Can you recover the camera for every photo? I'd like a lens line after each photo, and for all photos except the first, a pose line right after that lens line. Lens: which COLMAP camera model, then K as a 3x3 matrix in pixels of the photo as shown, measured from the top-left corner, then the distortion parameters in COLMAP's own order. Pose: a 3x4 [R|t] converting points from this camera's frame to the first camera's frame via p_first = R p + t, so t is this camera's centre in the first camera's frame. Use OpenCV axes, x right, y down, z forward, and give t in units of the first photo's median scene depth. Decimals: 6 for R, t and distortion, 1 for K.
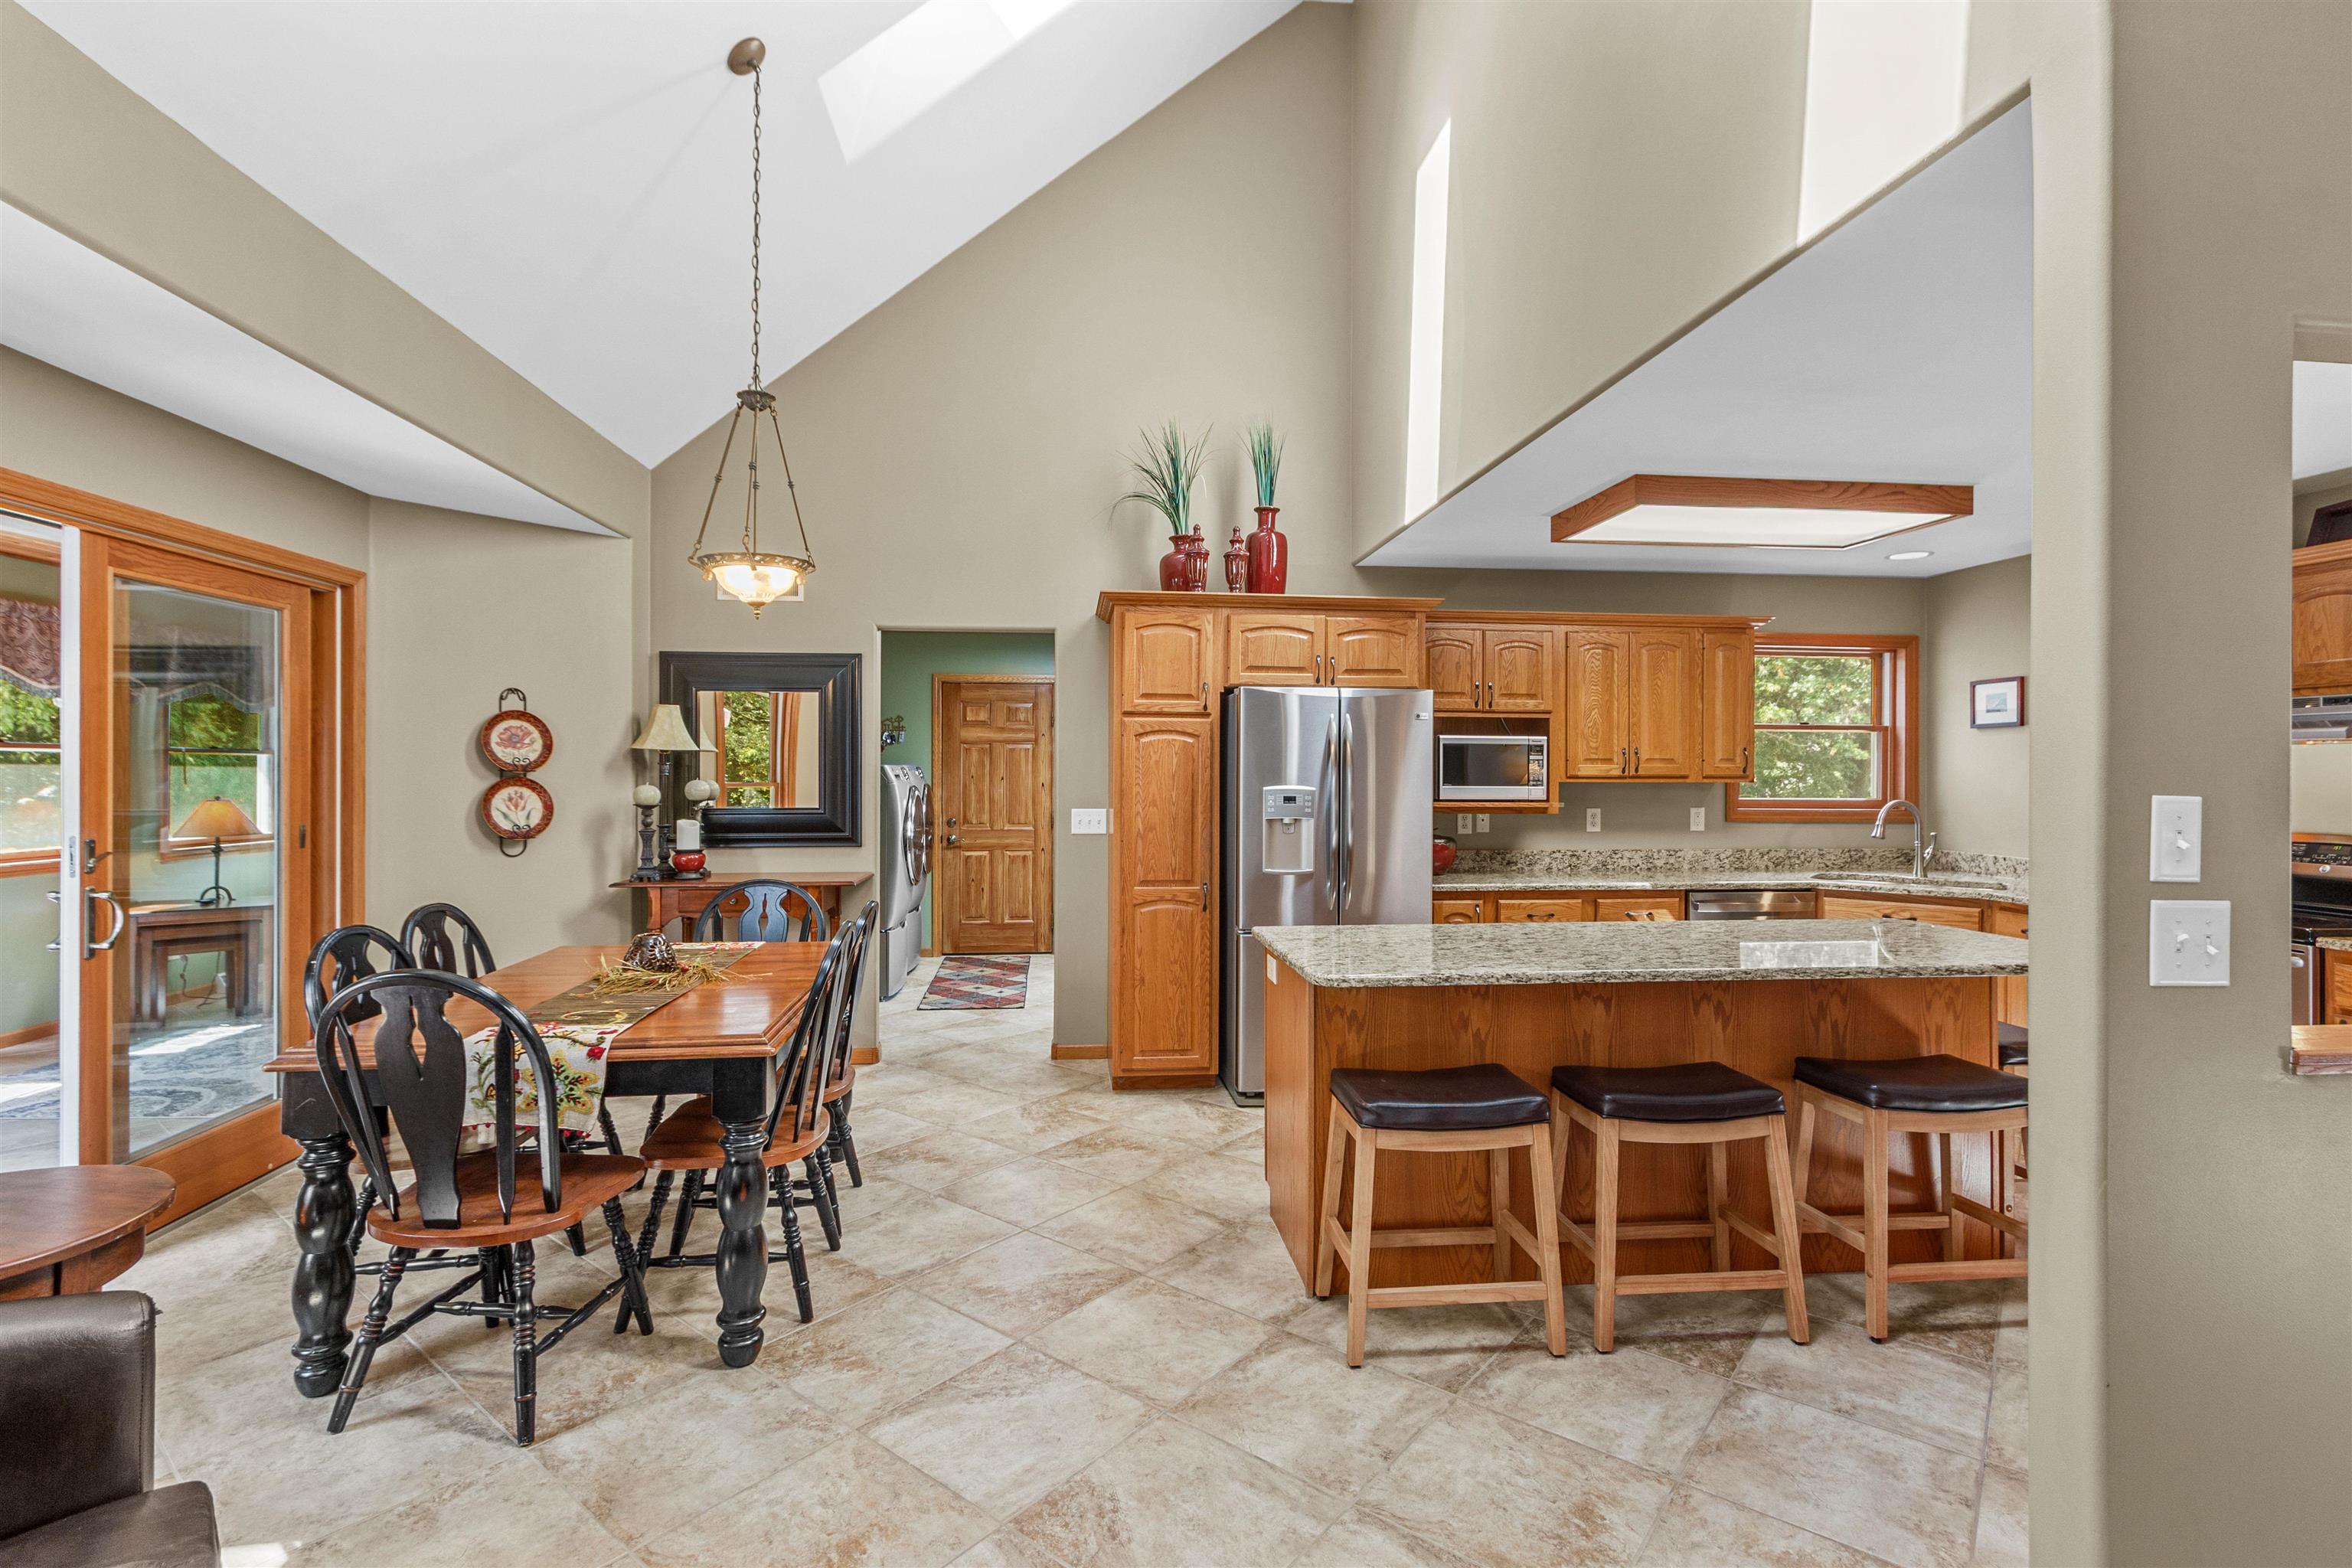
lens RADIAL K [[1090.5, 0, 1171.8], [0, 1090.5, 770.7], [0, 0, 1]] dist [0.001079, -0.000825]
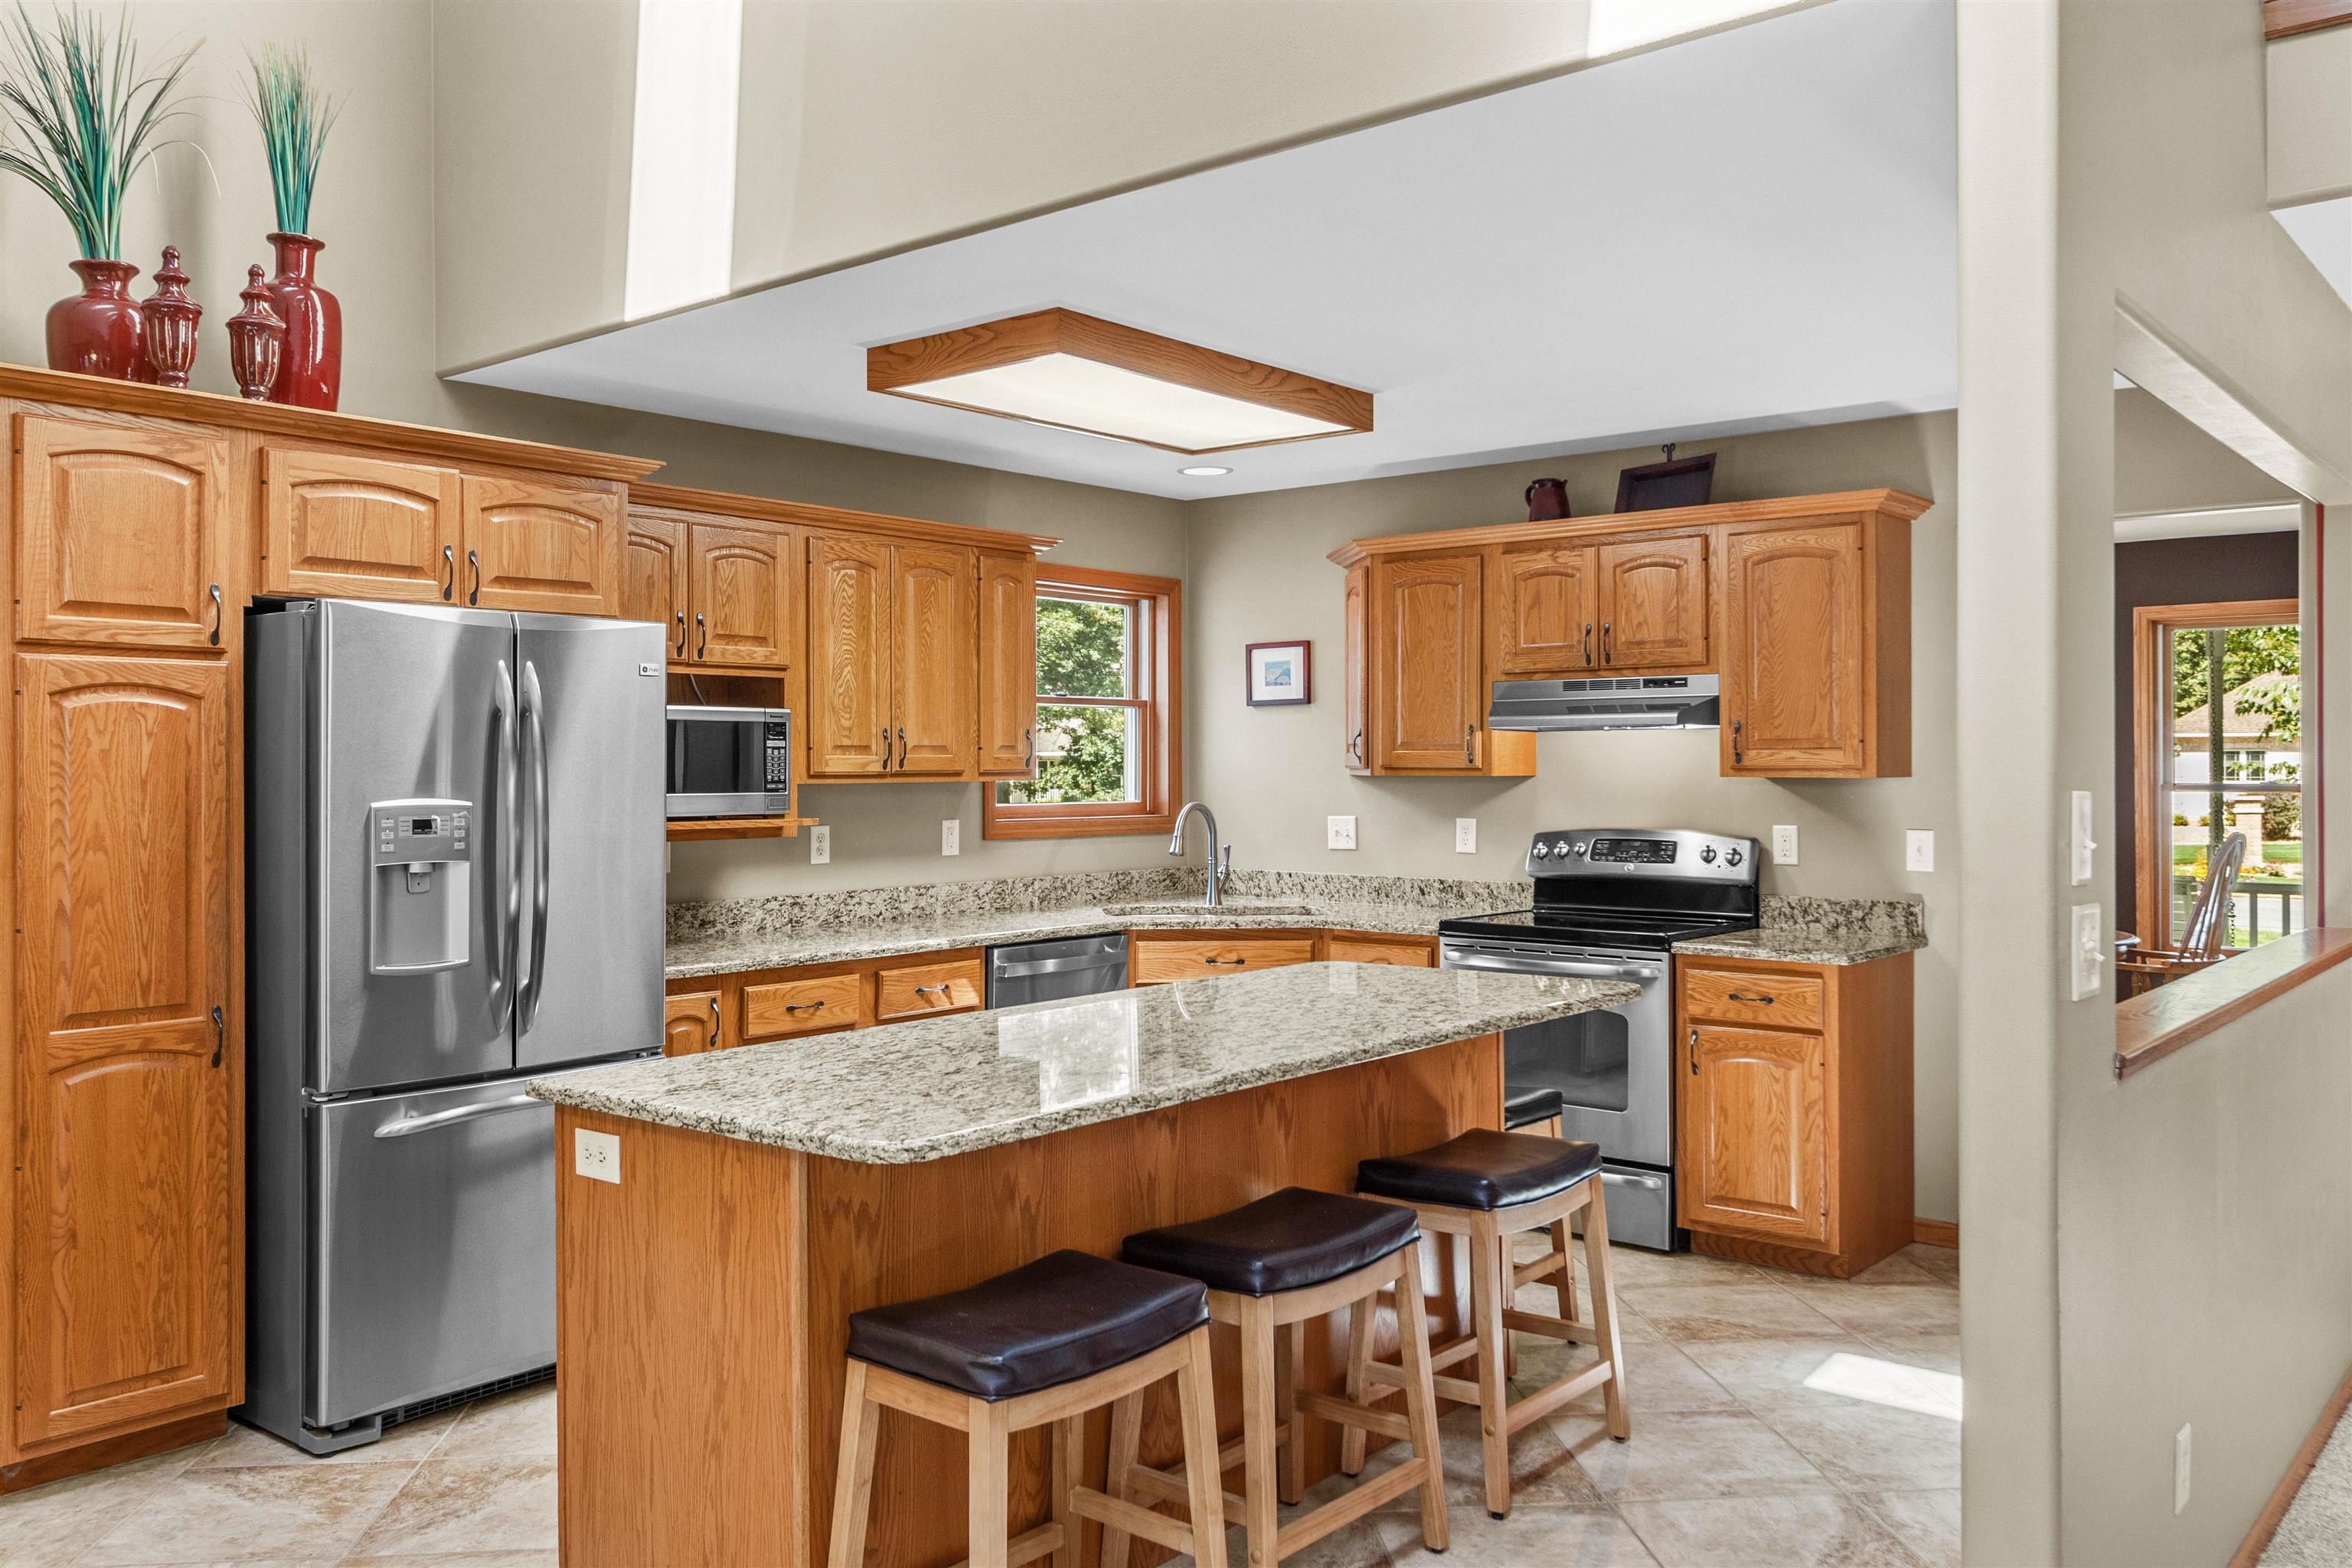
lens RADIAL K [[1831.4, 0, 1165.7], [0, 1831.4, 759.2], [0, 0, 1]] dist [0.002147, -0.002869]
pose [[0.718144, -0.004731, 0.695878, -0.218755], [0.006597, 0.999978, -0.000010, -0.002114], [-0.695863, 0.004598, 0.718160, 0.134463]]
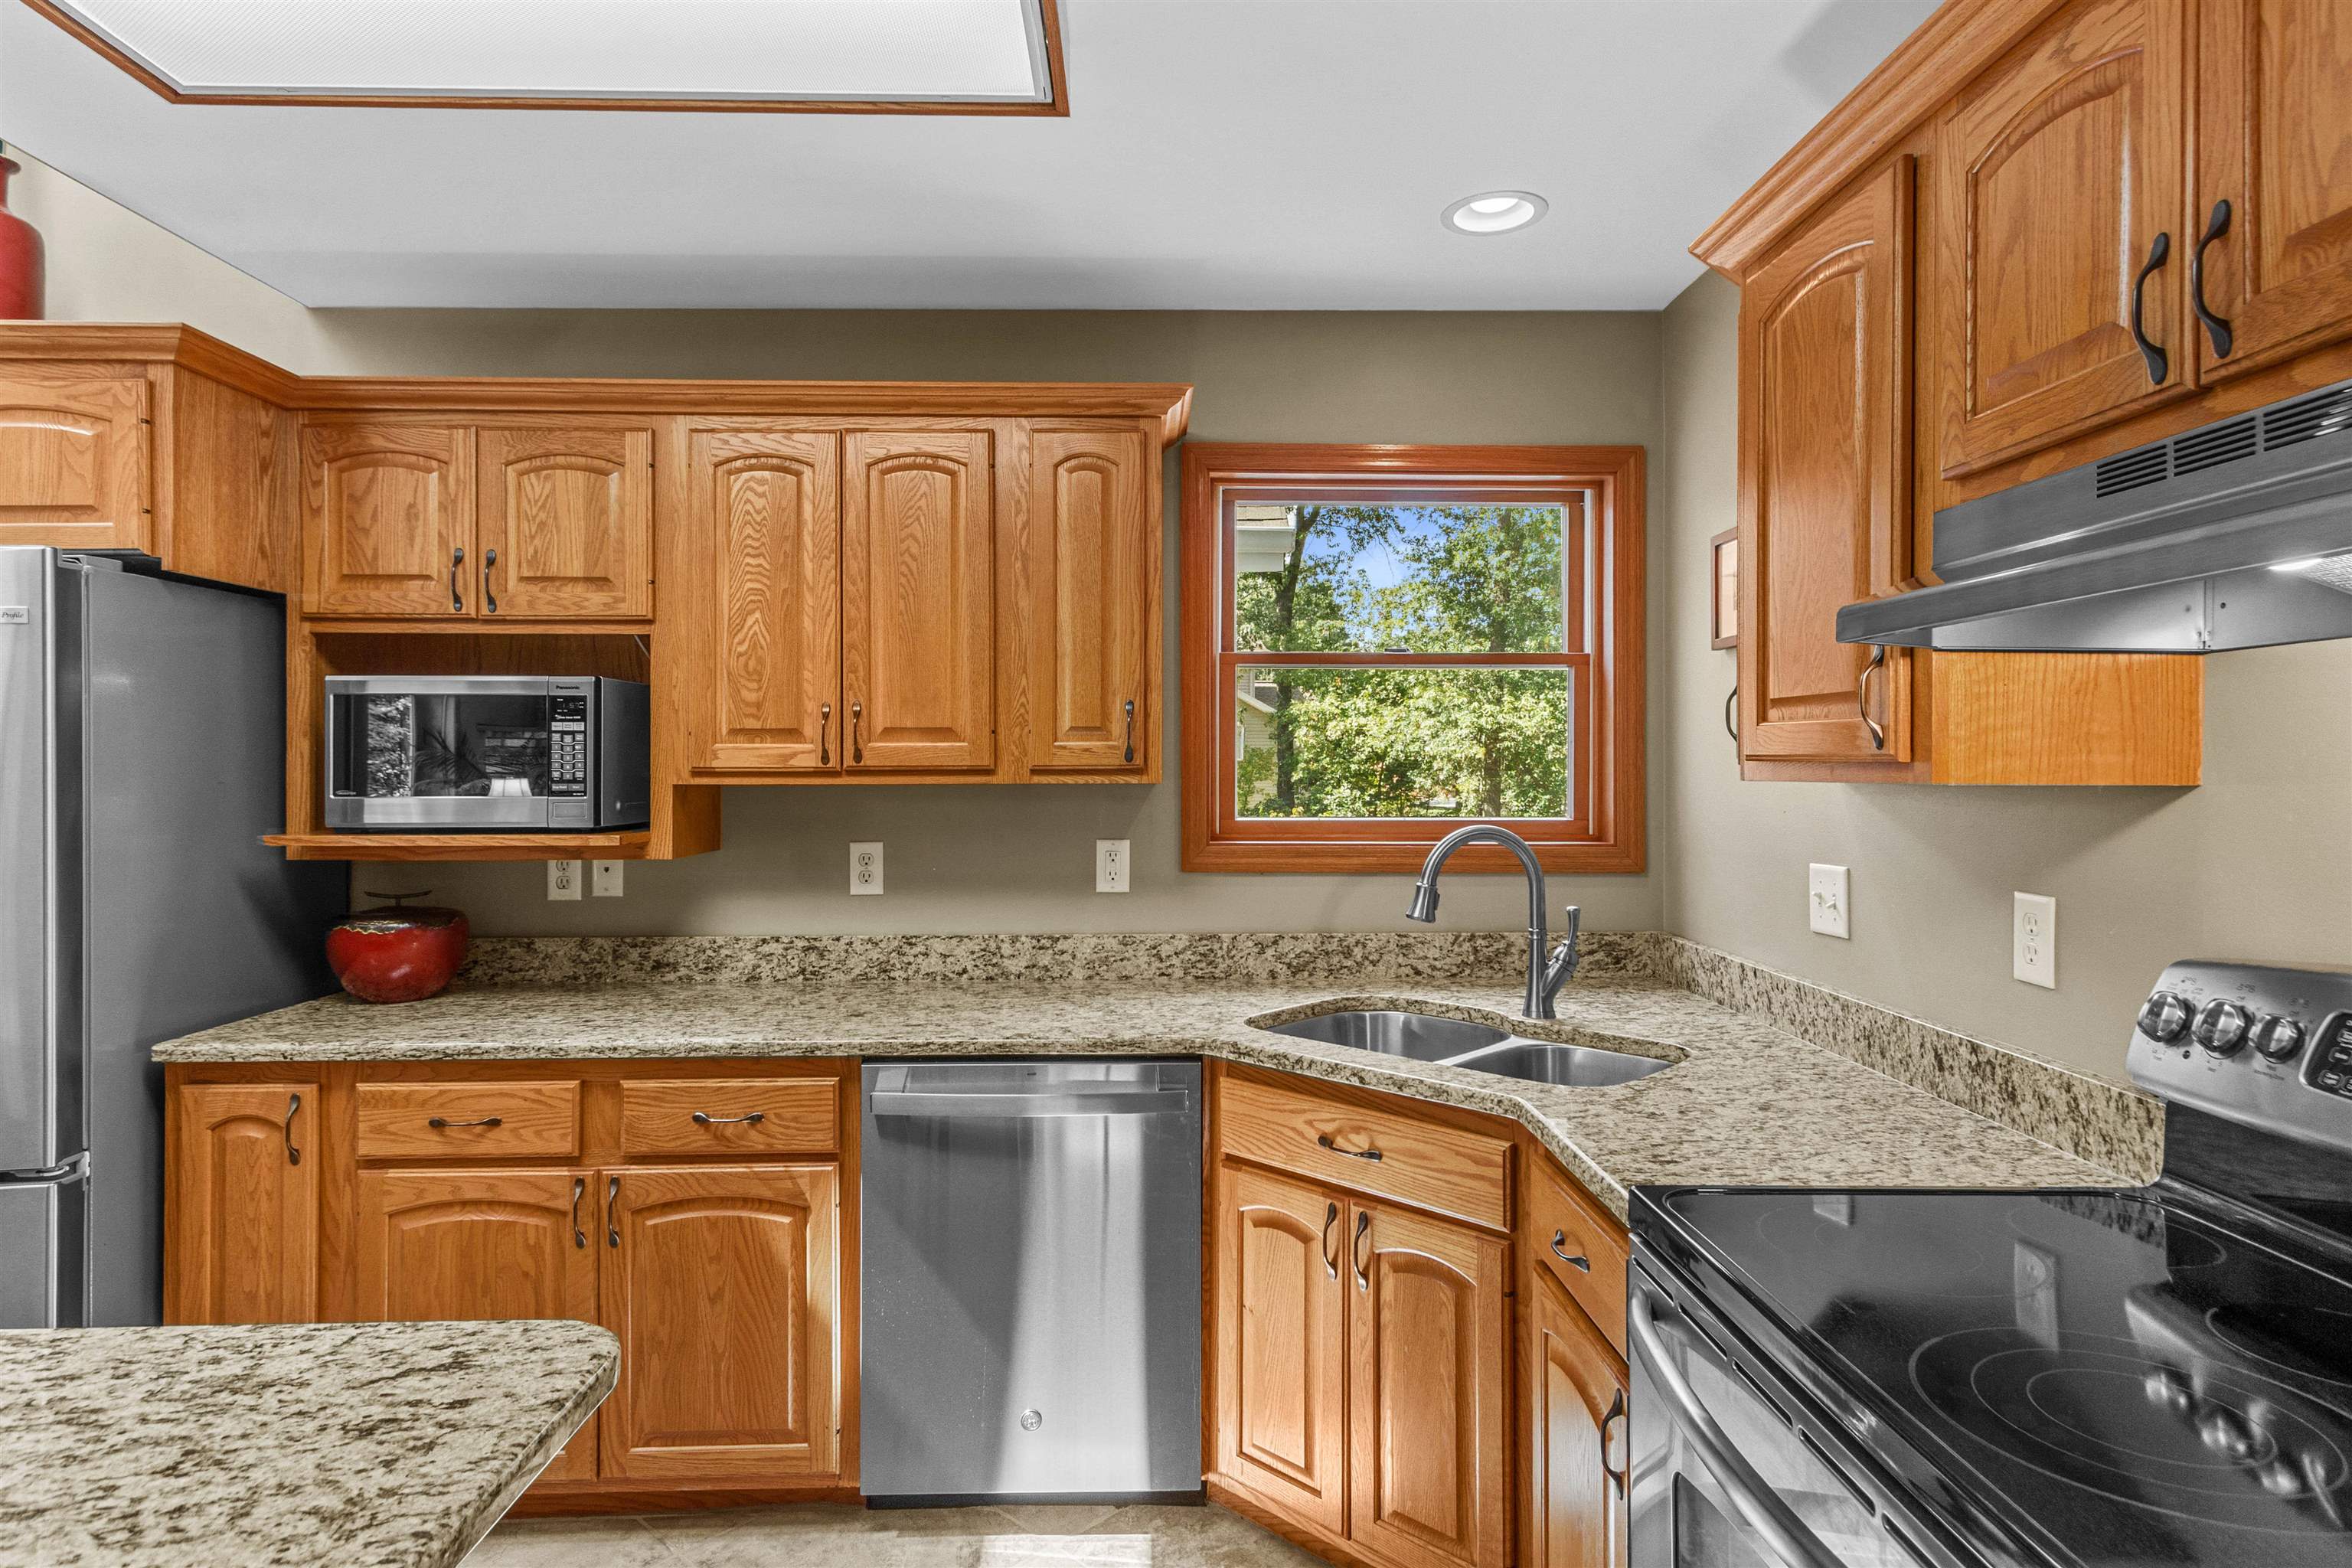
lens RADIAL K [[1292.2, 0, 1183.3], [0, 1292.2, 770.7], [0, 0, 1]] dist [0.008679, 0.000210]
pose [[0.996951, -0.004767, -0.077884, 0.628437], [0.005038, 0.999982, 0.003292, 0.004575], [0.077866, -0.003675, 0.996957, 0.543993]]
